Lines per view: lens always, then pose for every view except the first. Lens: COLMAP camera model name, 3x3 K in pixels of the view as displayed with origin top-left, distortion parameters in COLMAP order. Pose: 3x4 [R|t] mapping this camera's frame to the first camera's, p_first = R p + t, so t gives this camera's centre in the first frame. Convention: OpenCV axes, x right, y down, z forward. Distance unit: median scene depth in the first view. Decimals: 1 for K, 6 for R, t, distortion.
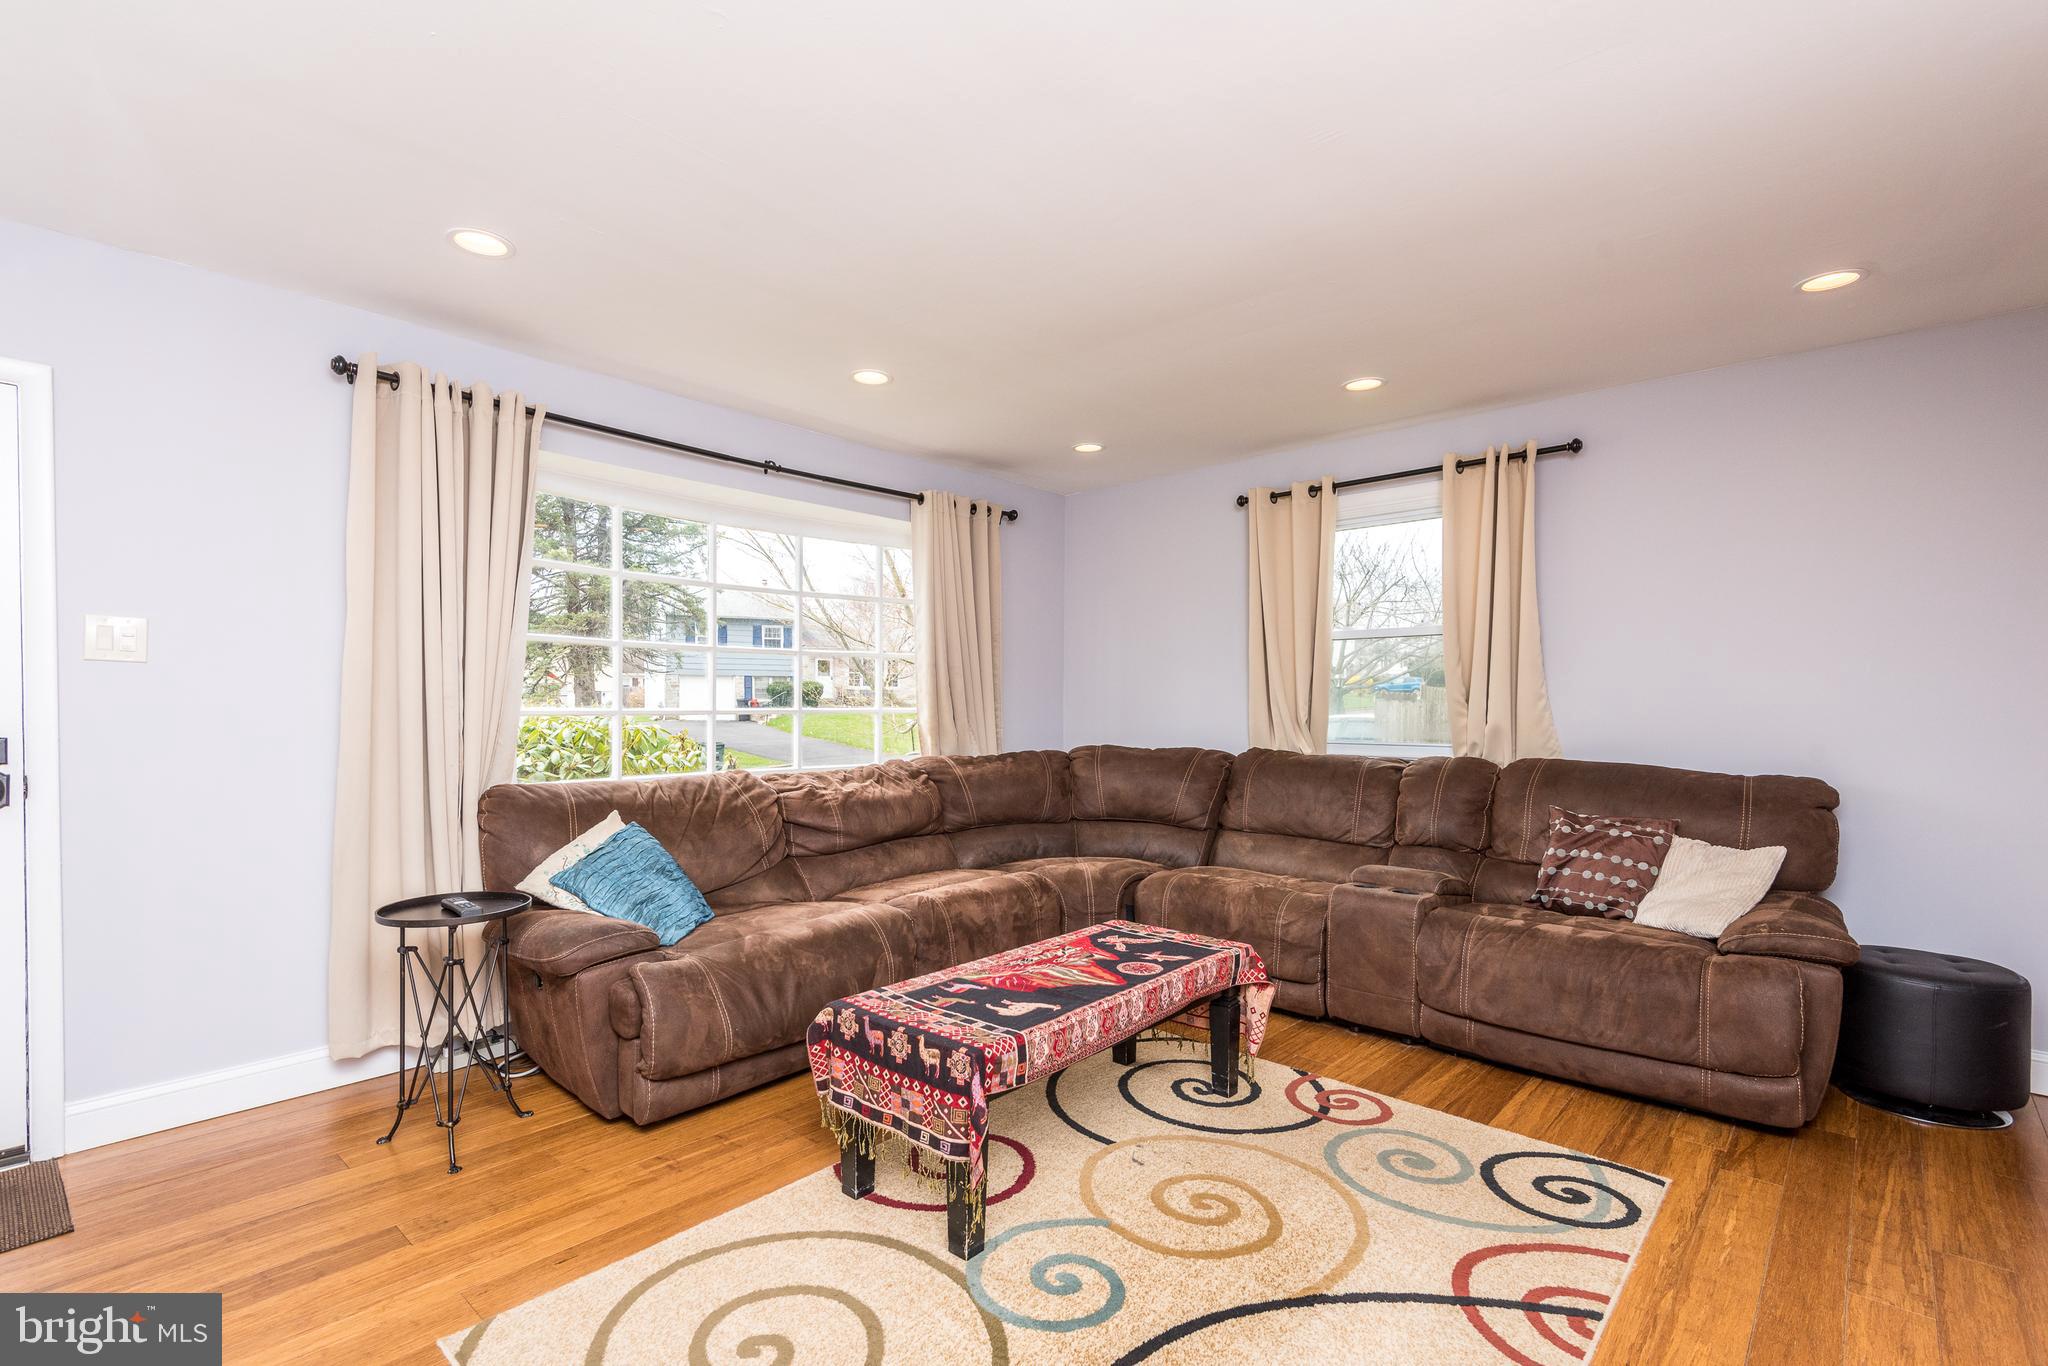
lens RADIAL K [[961.3, 0, 1014.7], [0, 961.3, 705.2], [0, 0, 1]] dist [0.024555, -0.006240]
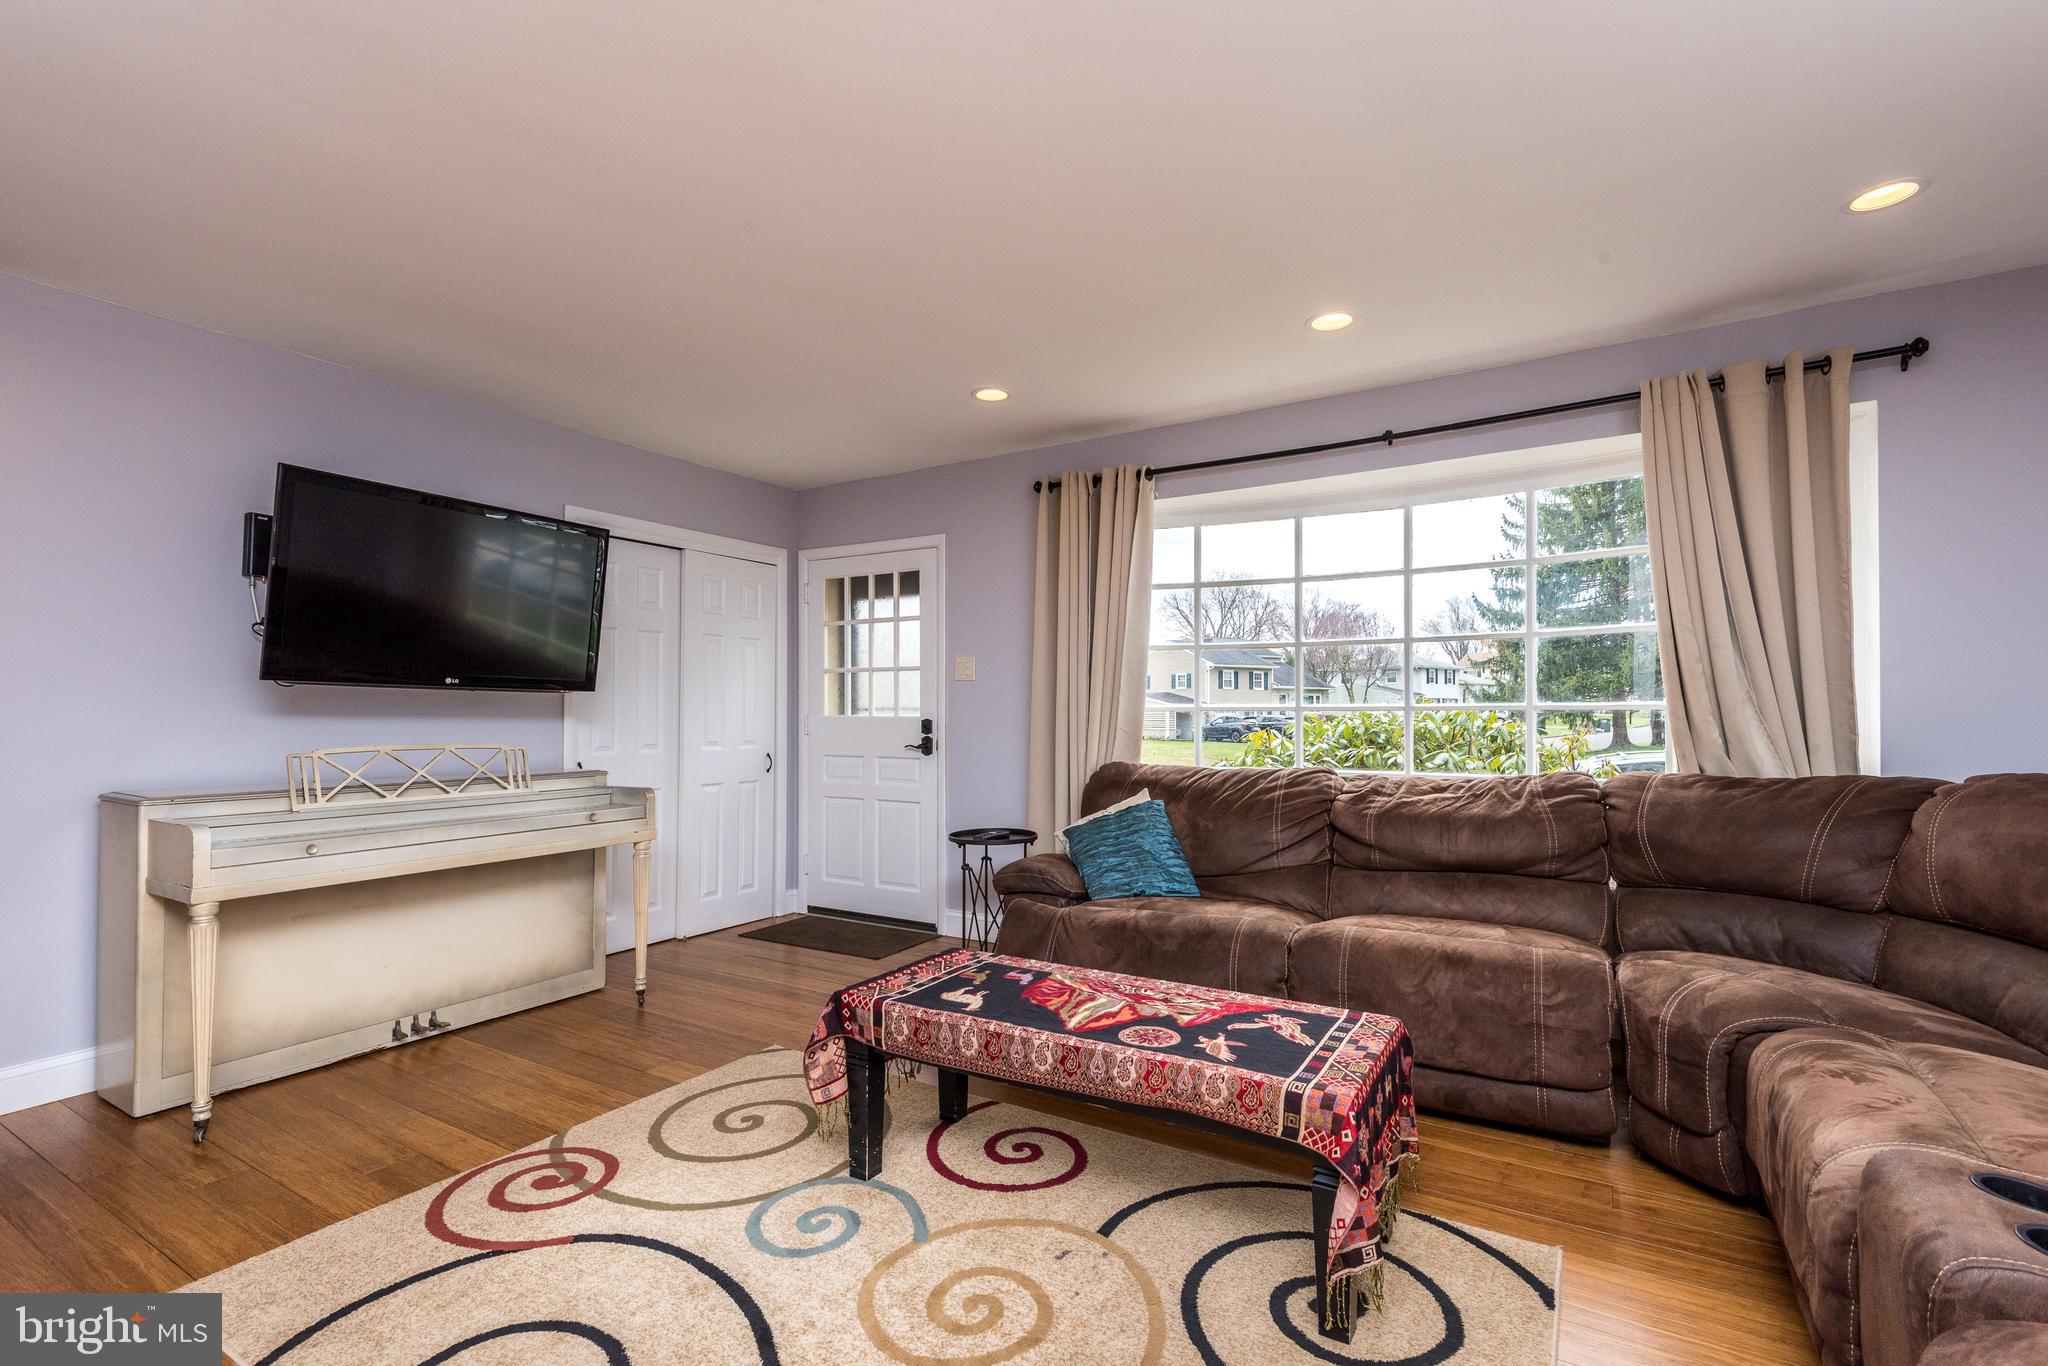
lens RADIAL K [[961.3, 0, 1014.2], [0, 961.3, 664.3], [0, 0, 1]] dist [0.024555, -0.006240]
pose [[0.163474, -0.047093, -0.985423, 0.896662], [0.003733, 0.998882, -0.047116, 0.013908], [0.986541, 0.004024, 0.163467, 0.780899]]
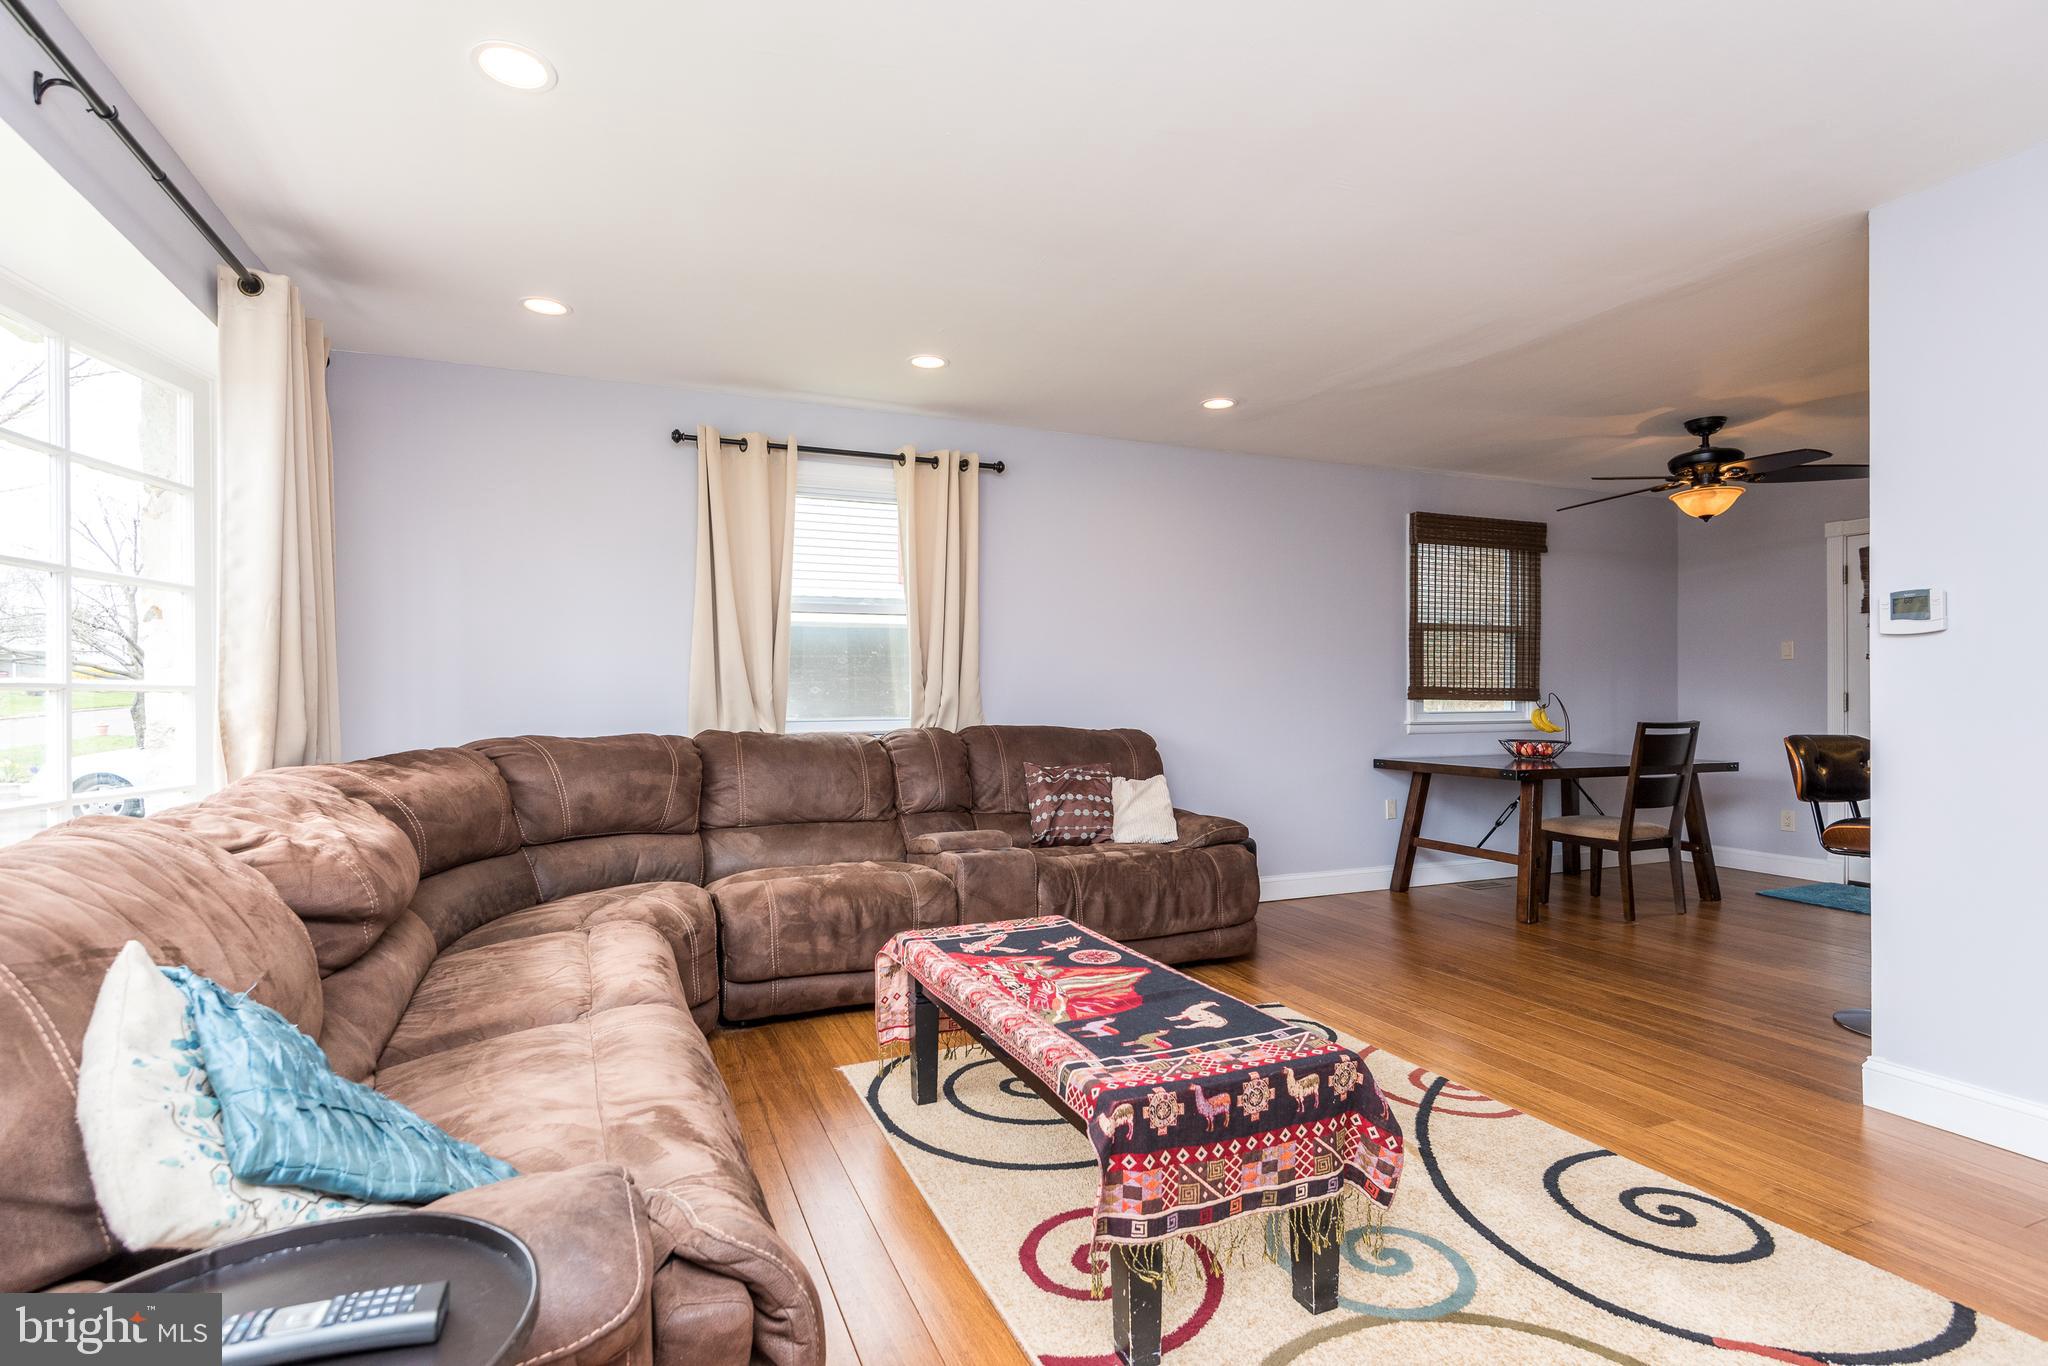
lens RADIAL K [[961.3, 0, 1018.2], [0, 961.3, 687.7], [0, 0, 1]] dist [0.024555, -0.006240]
pose [[0.423873, 0.002170, 0.905719, -0.733837], [0.008133, 0.999948, -0.006201, 0.025234], [-0.905685, 0.009994, 0.423833, 0.689956]]
